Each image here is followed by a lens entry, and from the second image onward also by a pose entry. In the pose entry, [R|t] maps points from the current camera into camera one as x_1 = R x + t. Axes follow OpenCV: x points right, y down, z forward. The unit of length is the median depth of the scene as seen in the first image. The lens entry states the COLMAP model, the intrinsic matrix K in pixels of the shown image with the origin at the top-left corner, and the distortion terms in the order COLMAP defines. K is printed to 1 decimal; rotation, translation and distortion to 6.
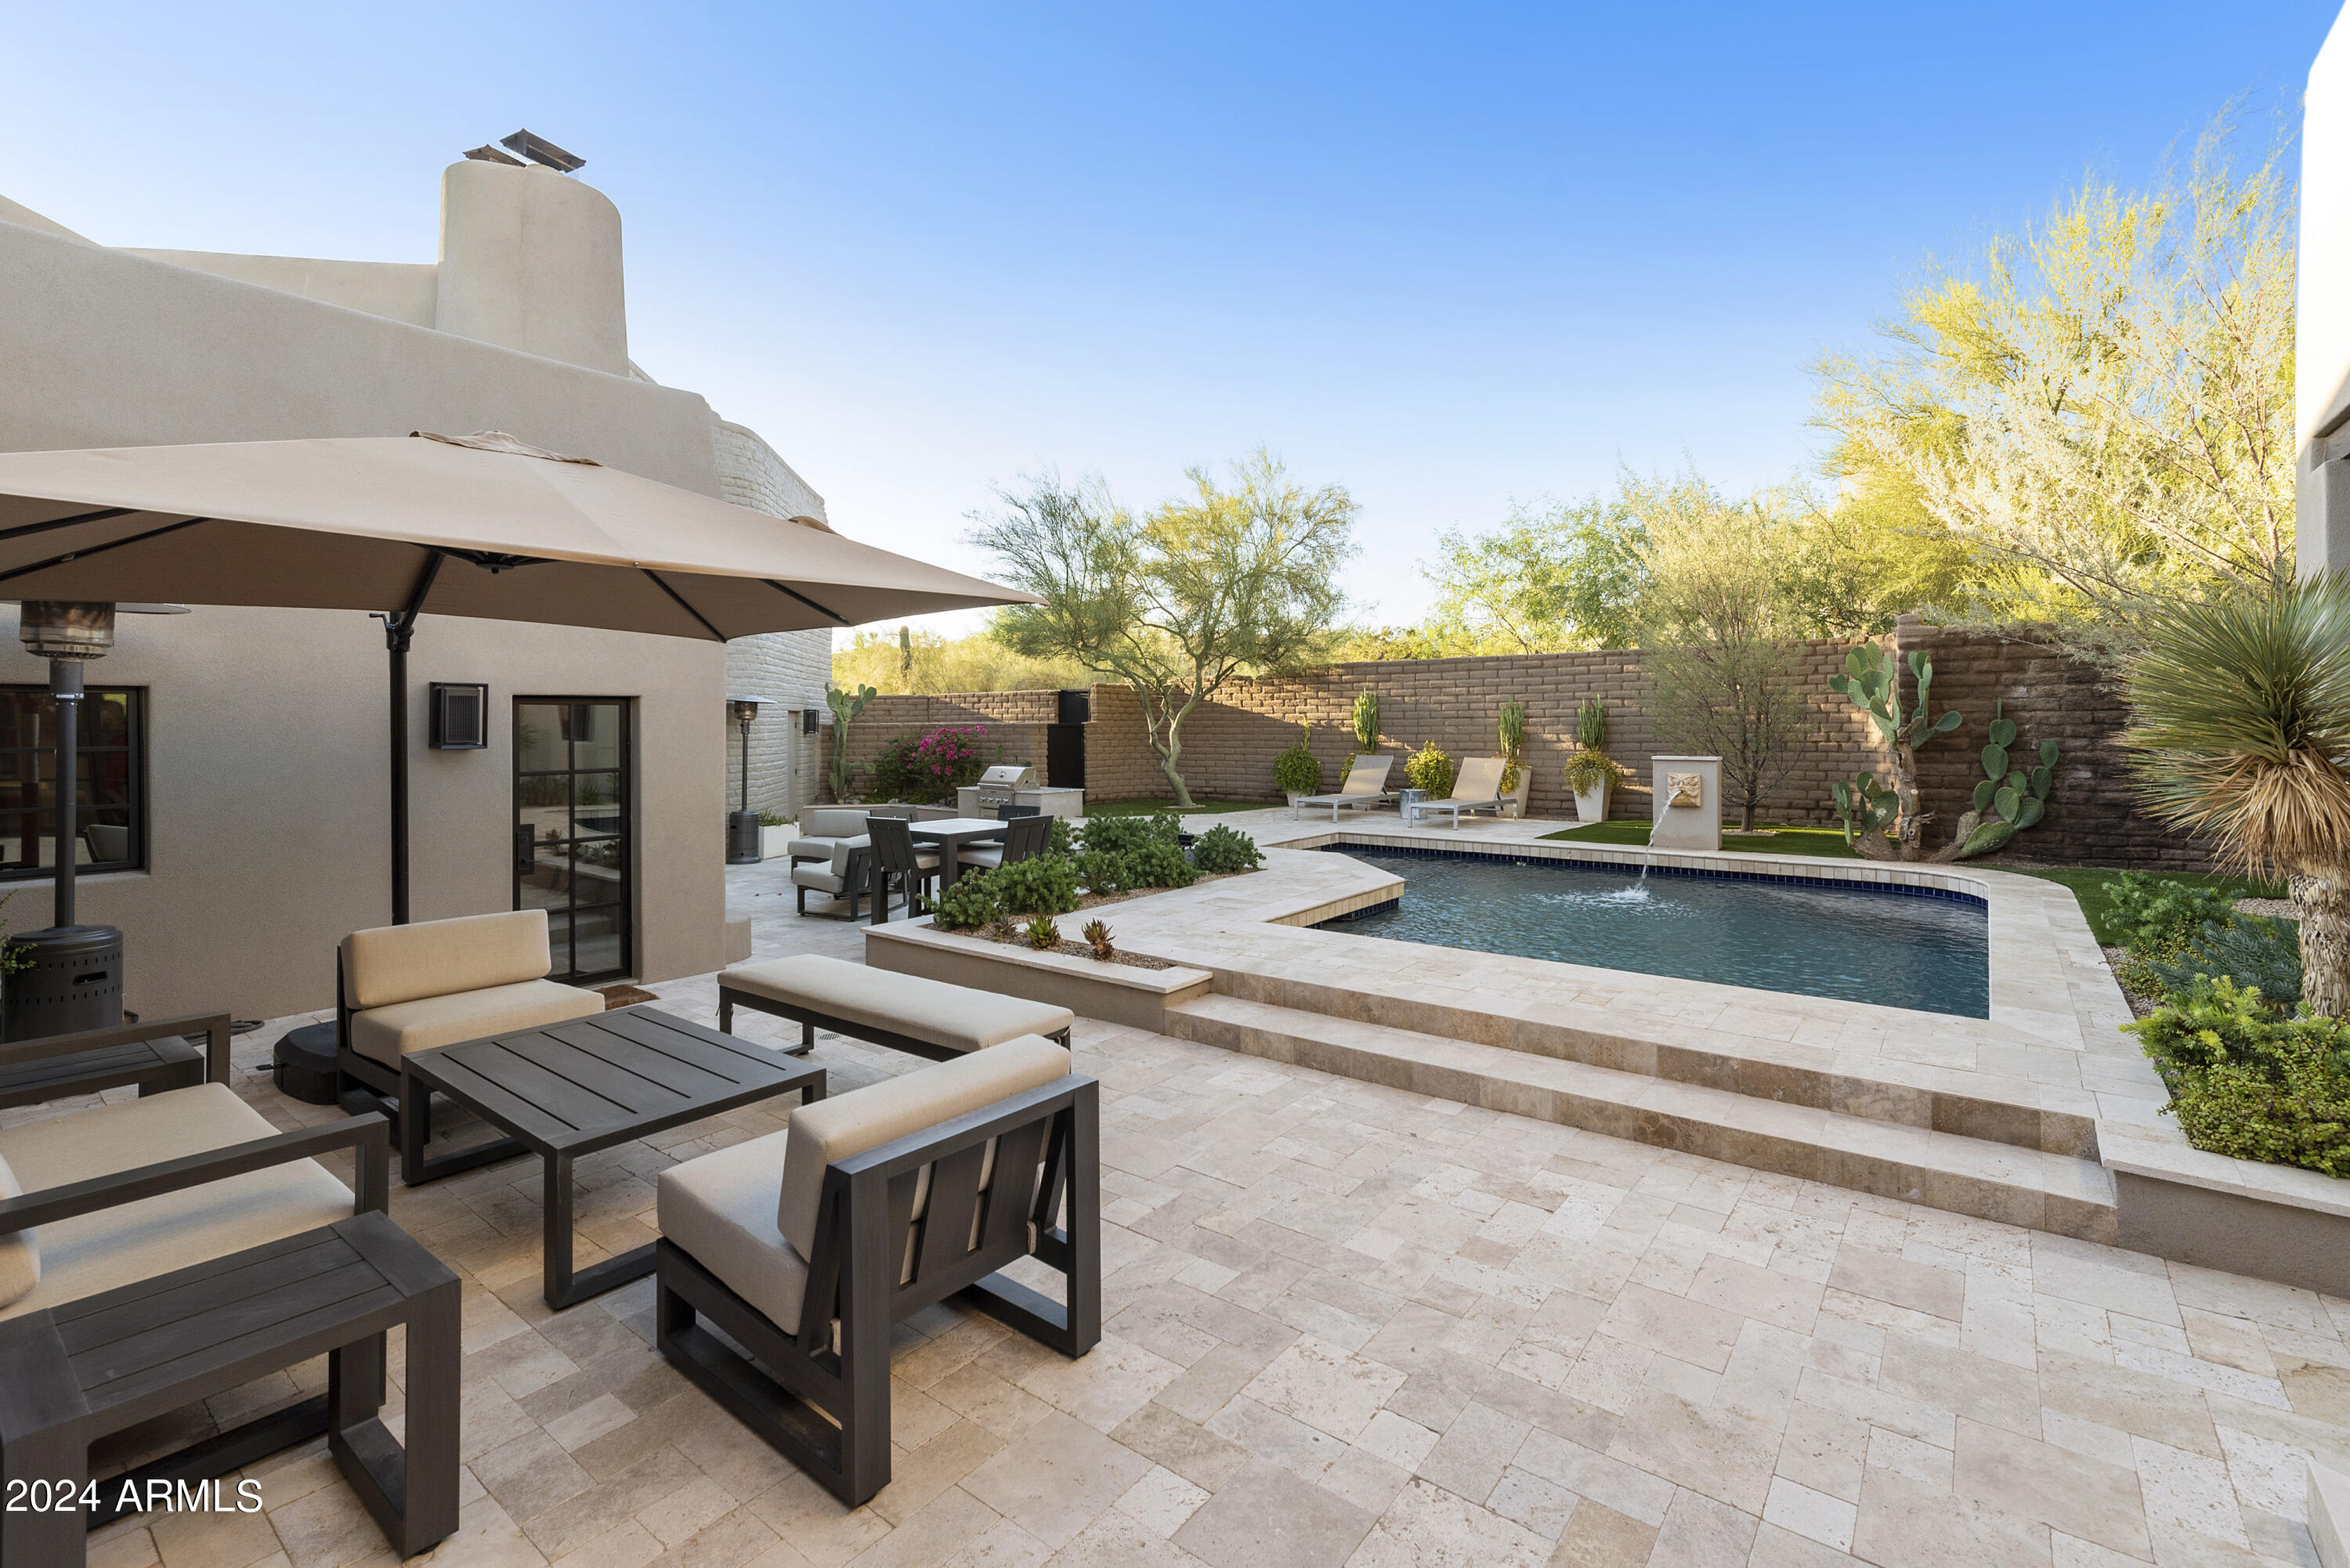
lens RADIAL K [[1033.9, 0, 1222.8], [0, 1033.9, 742.9], [0, 0, 1]] dist [-0.001279, -0.000591]
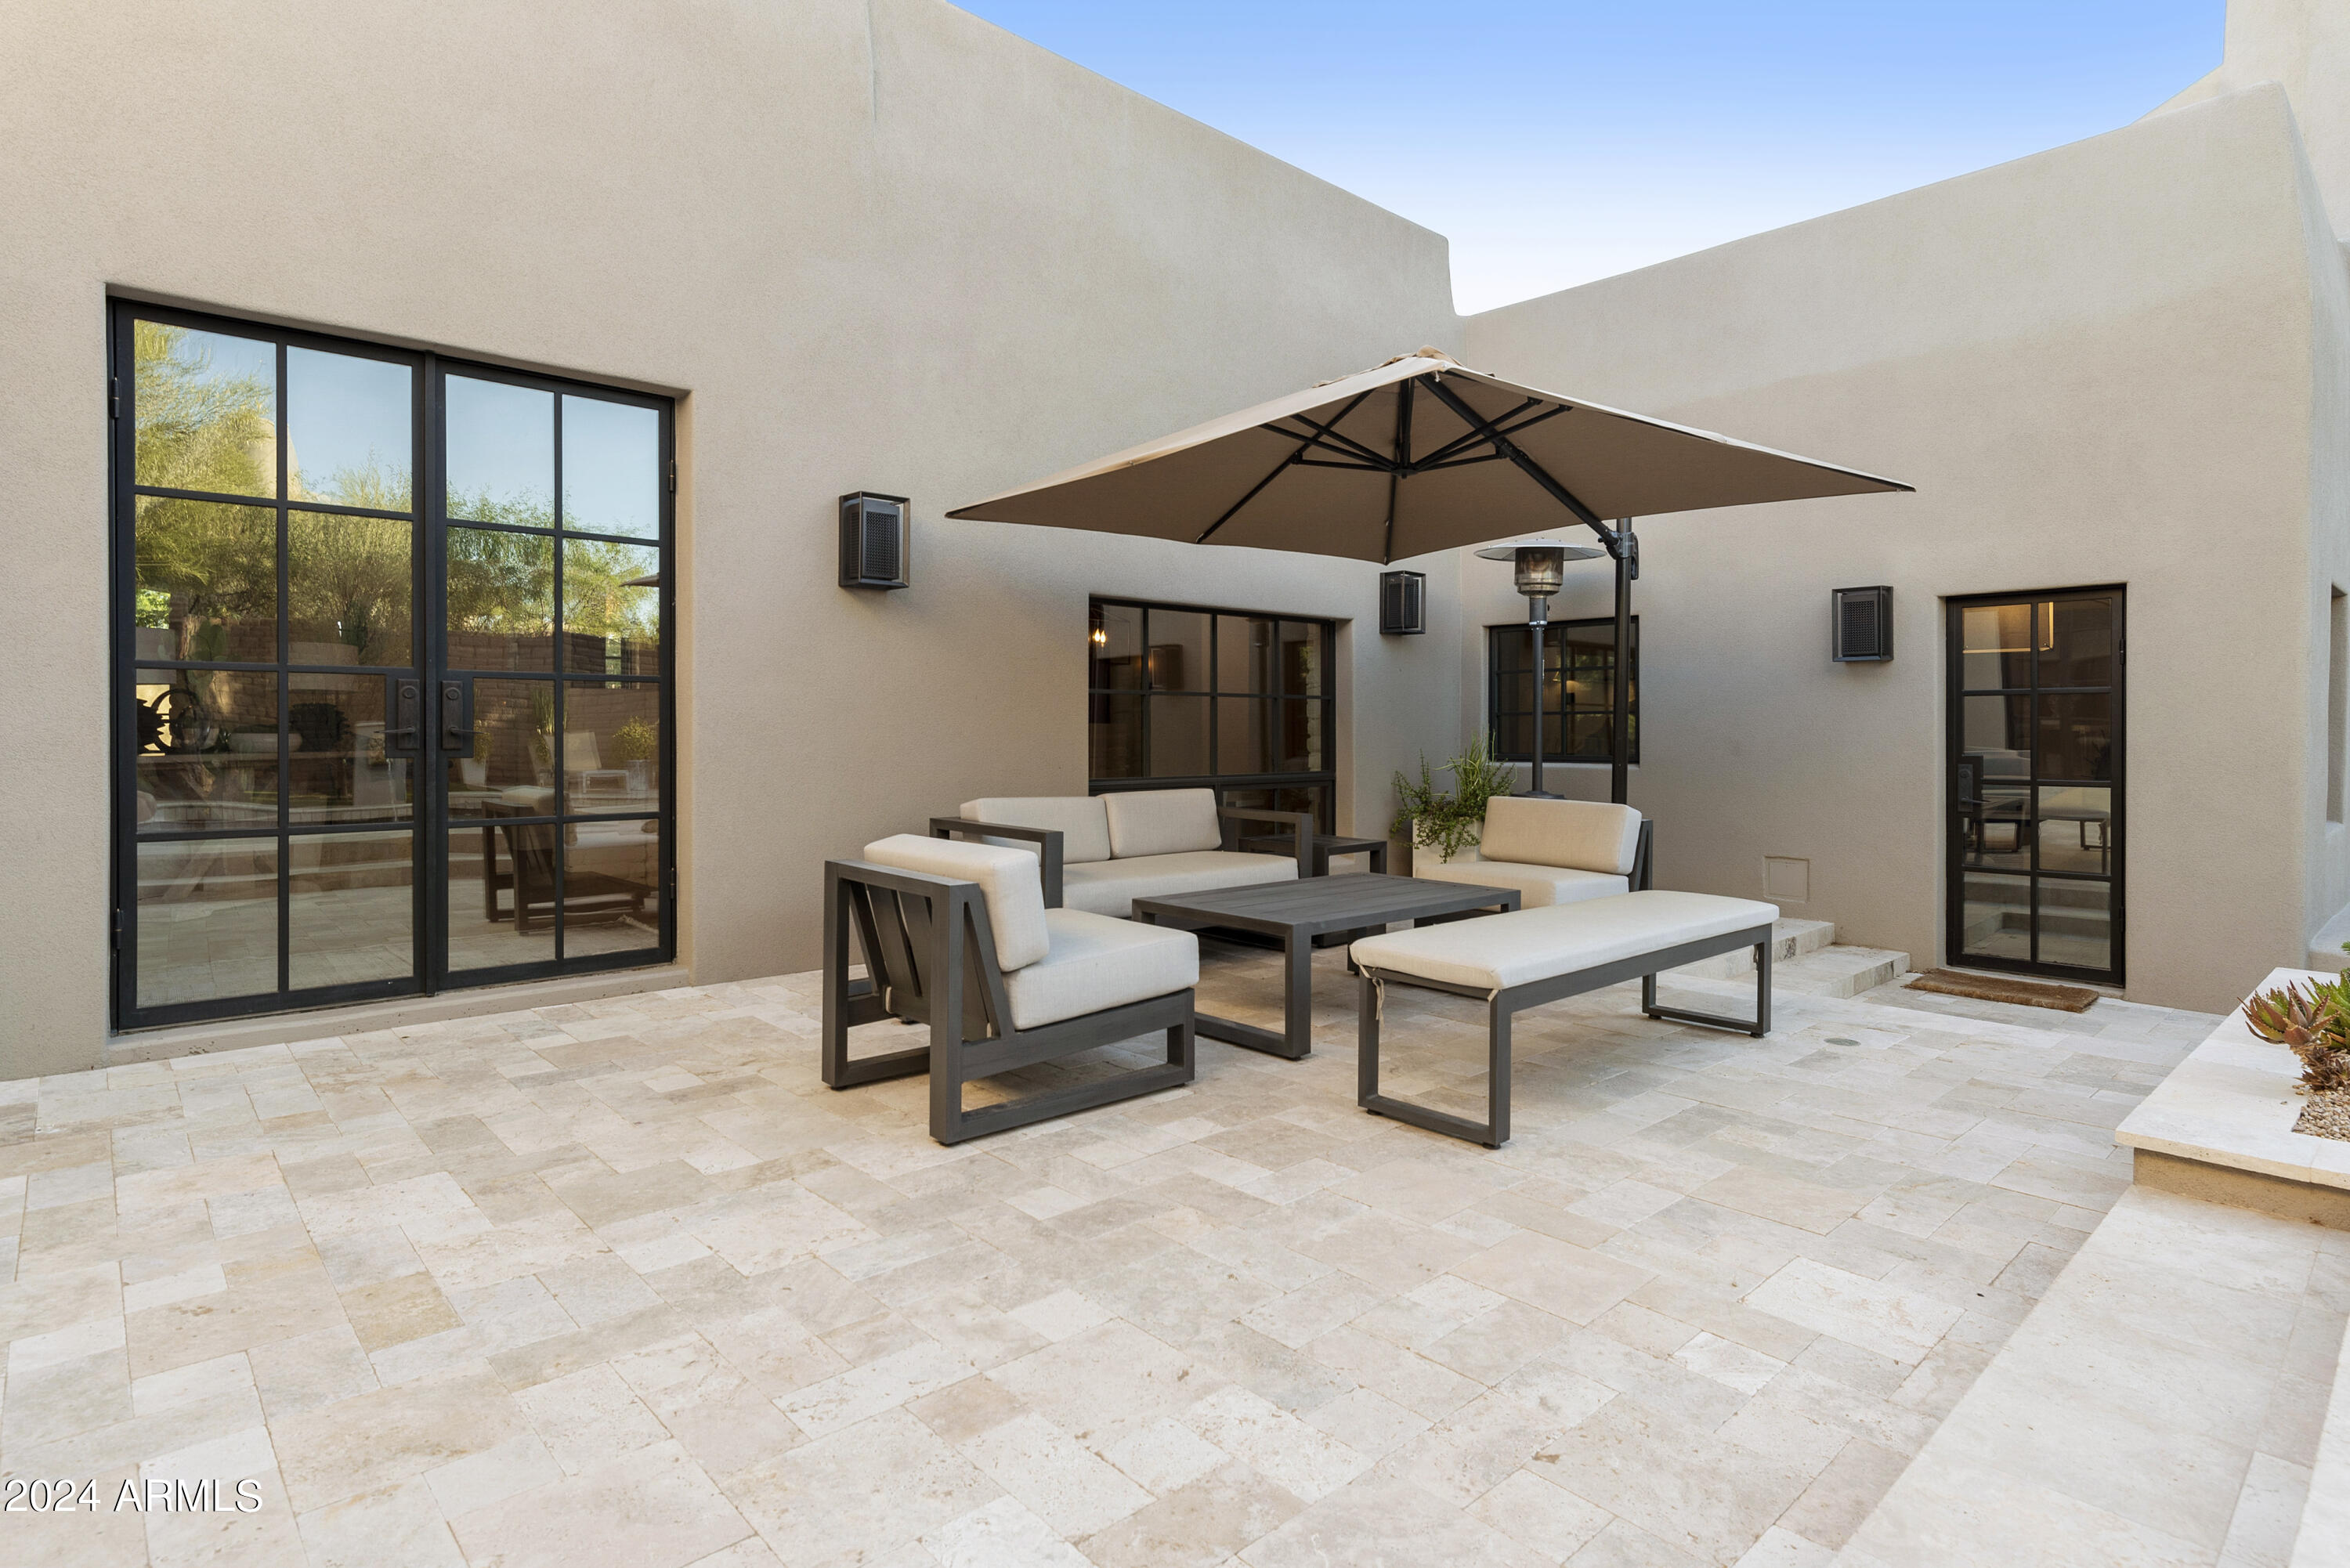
lens RADIAL K [[1201.0, 0, 1171.2], [0, 1201.0, 727.2], [0, 0, 1]] dist [0.003984, 0.000759]
pose [[-0.194298, 0.002316, -0.980940, 0.854199], [-0.014694, 0.999878, 0.005271, 0.131052], [0.980832, 0.015438, -0.194241, 1.222781]]
